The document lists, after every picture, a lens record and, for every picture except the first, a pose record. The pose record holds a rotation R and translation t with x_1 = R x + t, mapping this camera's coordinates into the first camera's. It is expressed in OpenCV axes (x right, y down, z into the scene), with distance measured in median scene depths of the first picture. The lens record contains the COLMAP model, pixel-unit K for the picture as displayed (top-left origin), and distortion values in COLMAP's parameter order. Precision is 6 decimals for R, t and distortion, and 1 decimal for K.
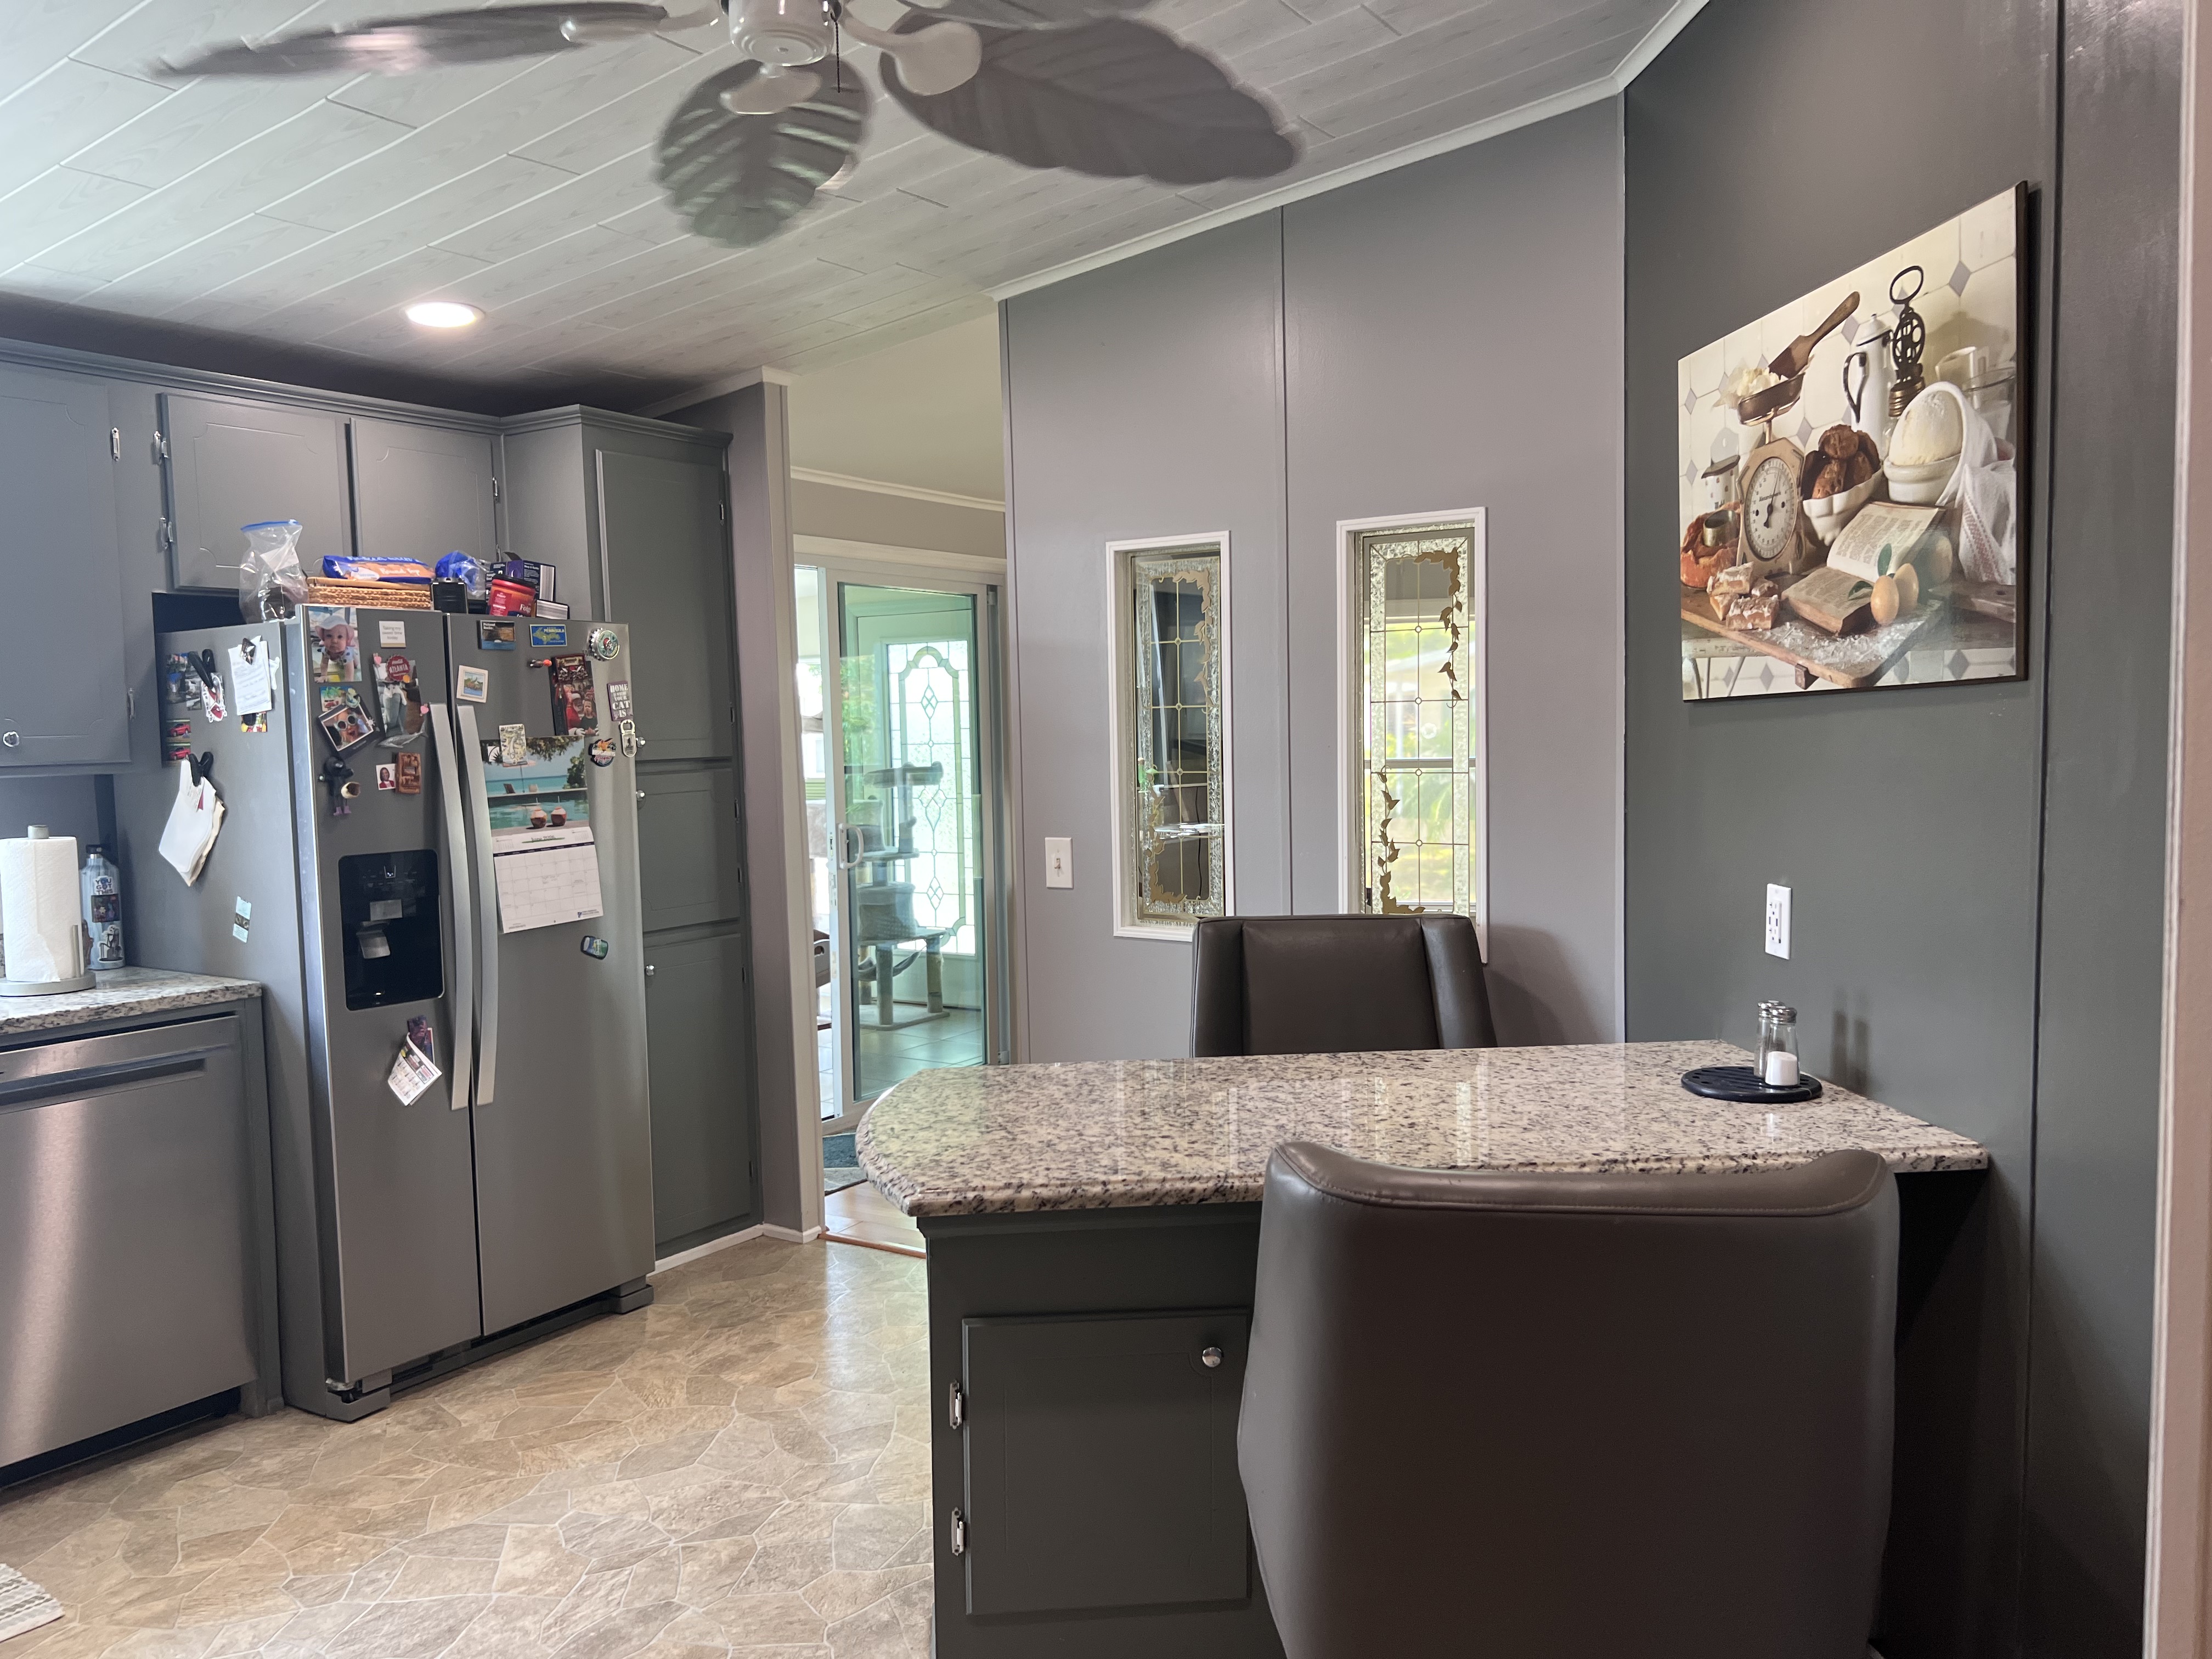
lens RADIAL K [[1668.1, 0, 1087.3], [0, 1668.1, 827.0], [0, 0, 1]] dist [0.044672, -0.051645]
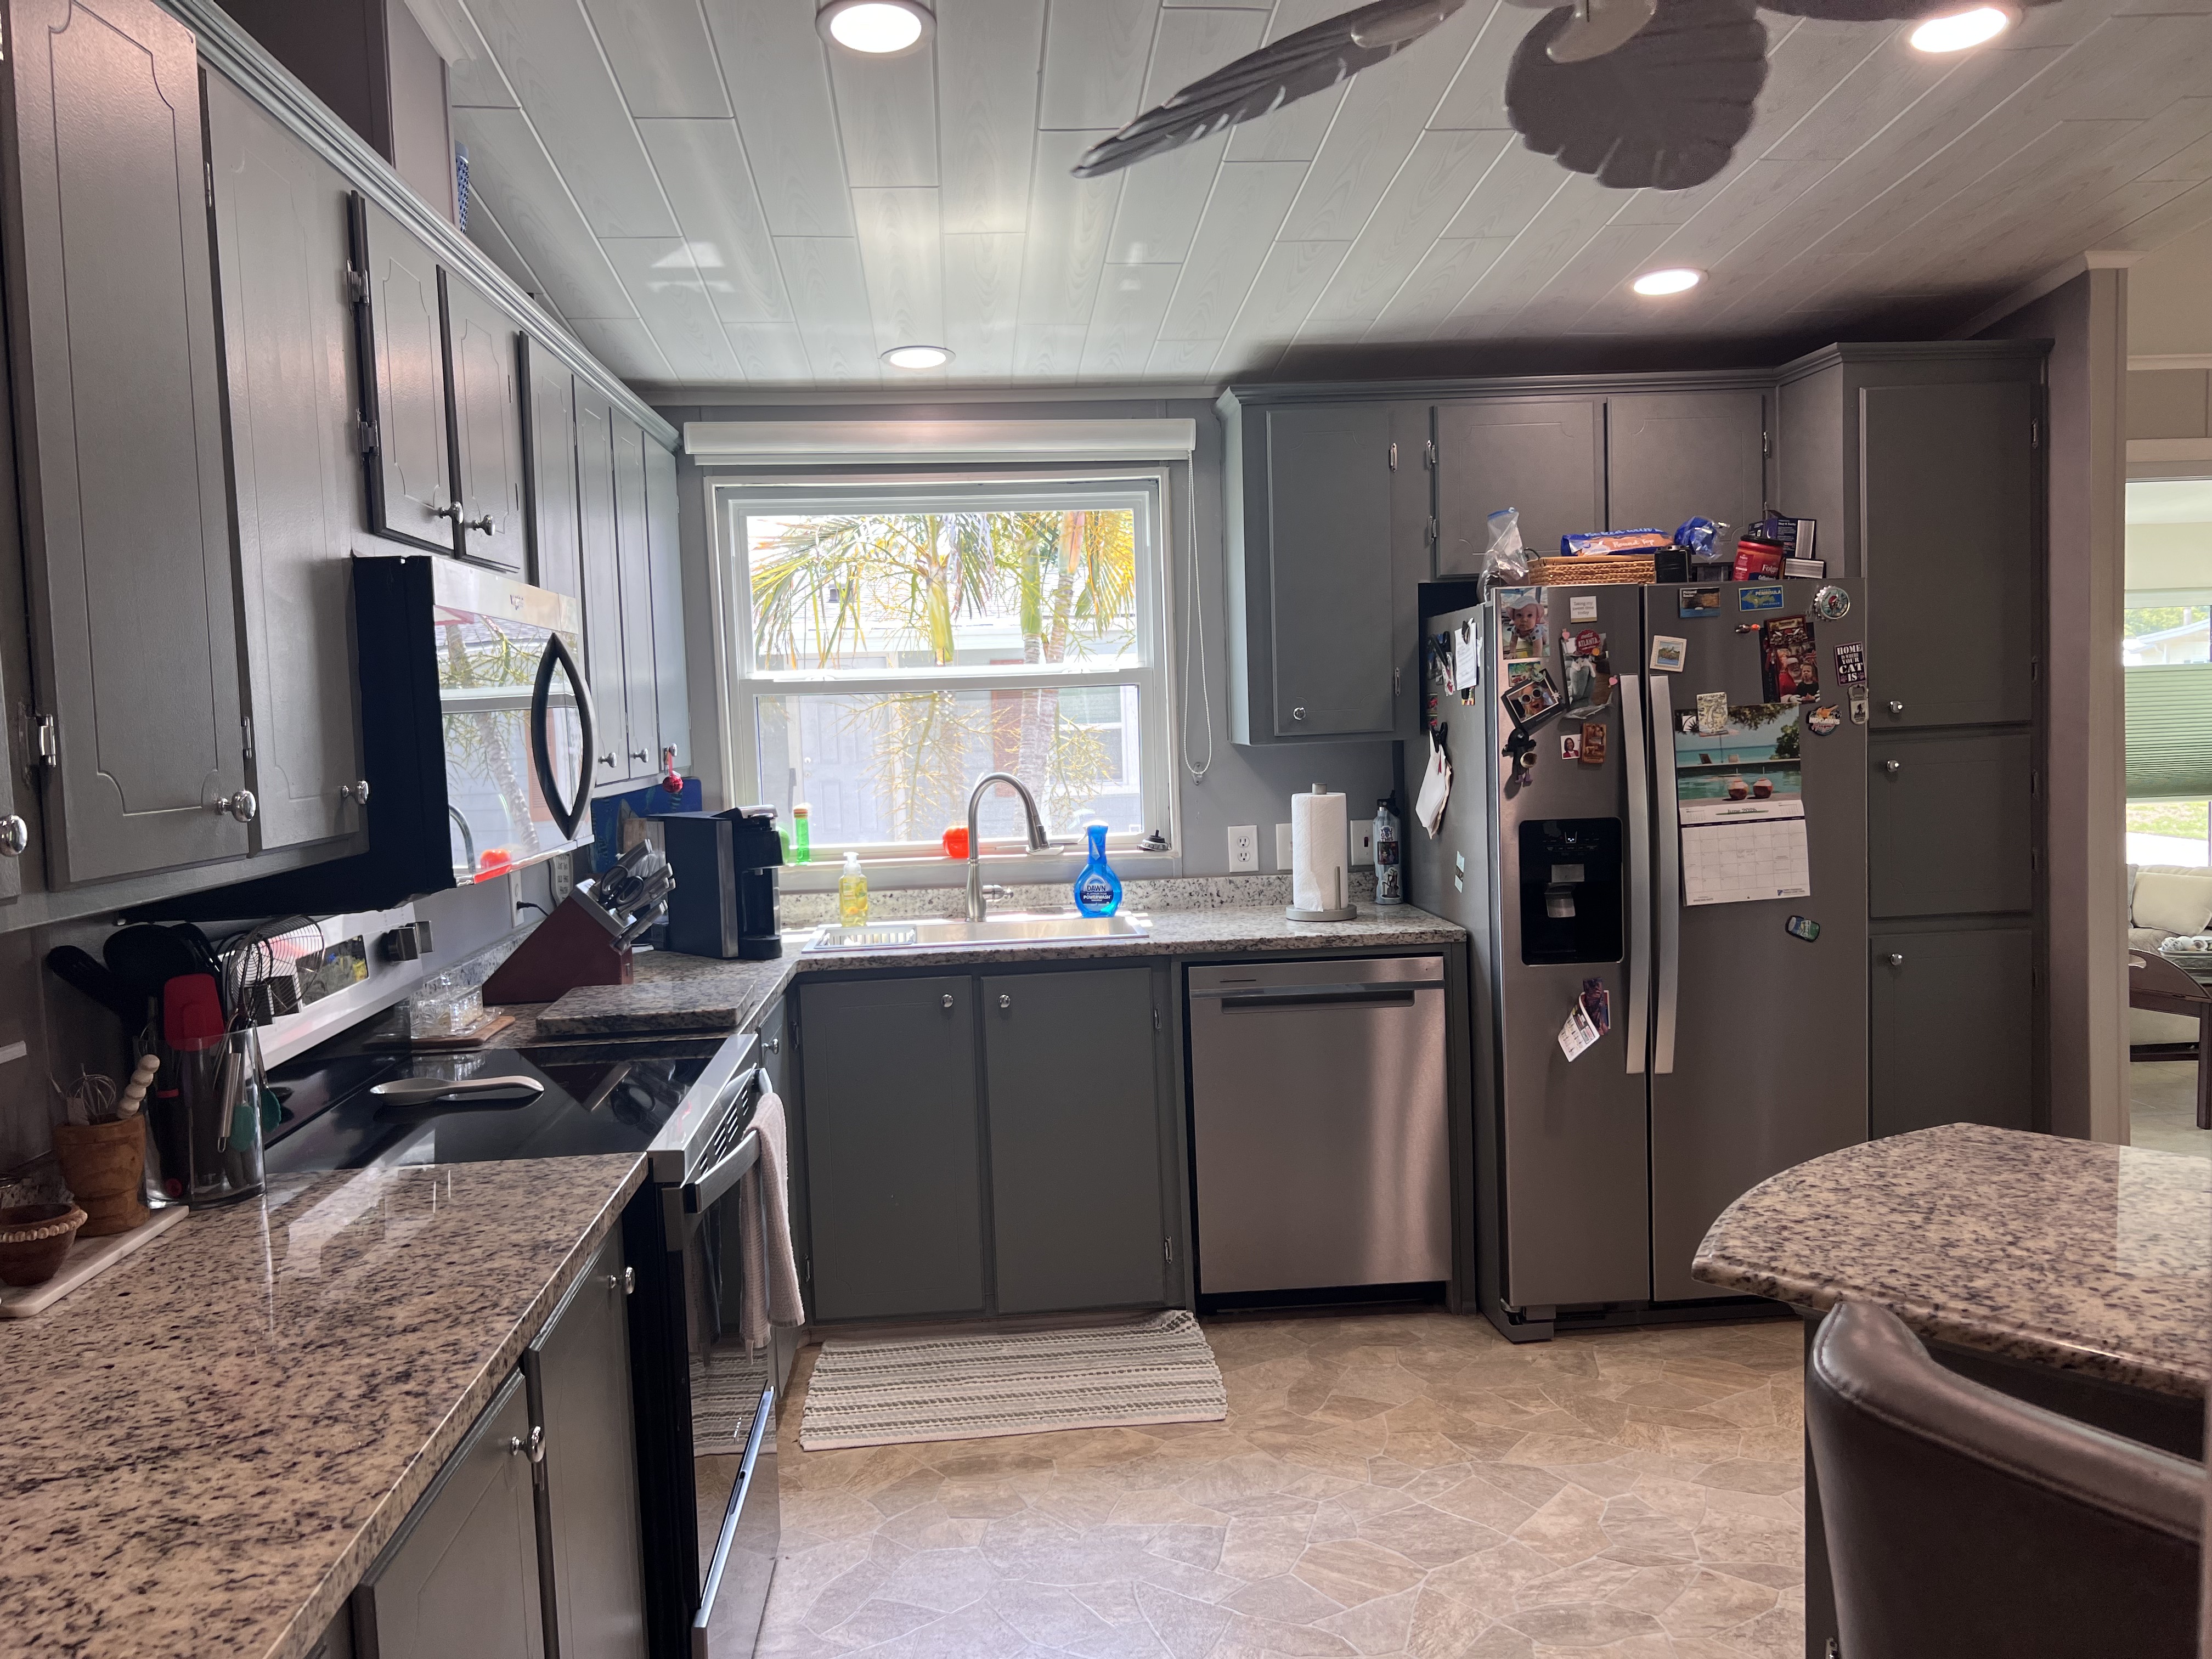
lens RADIAL K [[1668.1, 0, 1093.2], [0, 1668.1, 823.2], [0, 0, 1]] dist [0.044672, -0.051645]
pose [[0.615206, 0.053539, -0.786546, 0.221851], [-0.026329, 0.998530, 0.047375, -0.023737], [0.787926, -0.008436, 0.615712, 0.120862]]
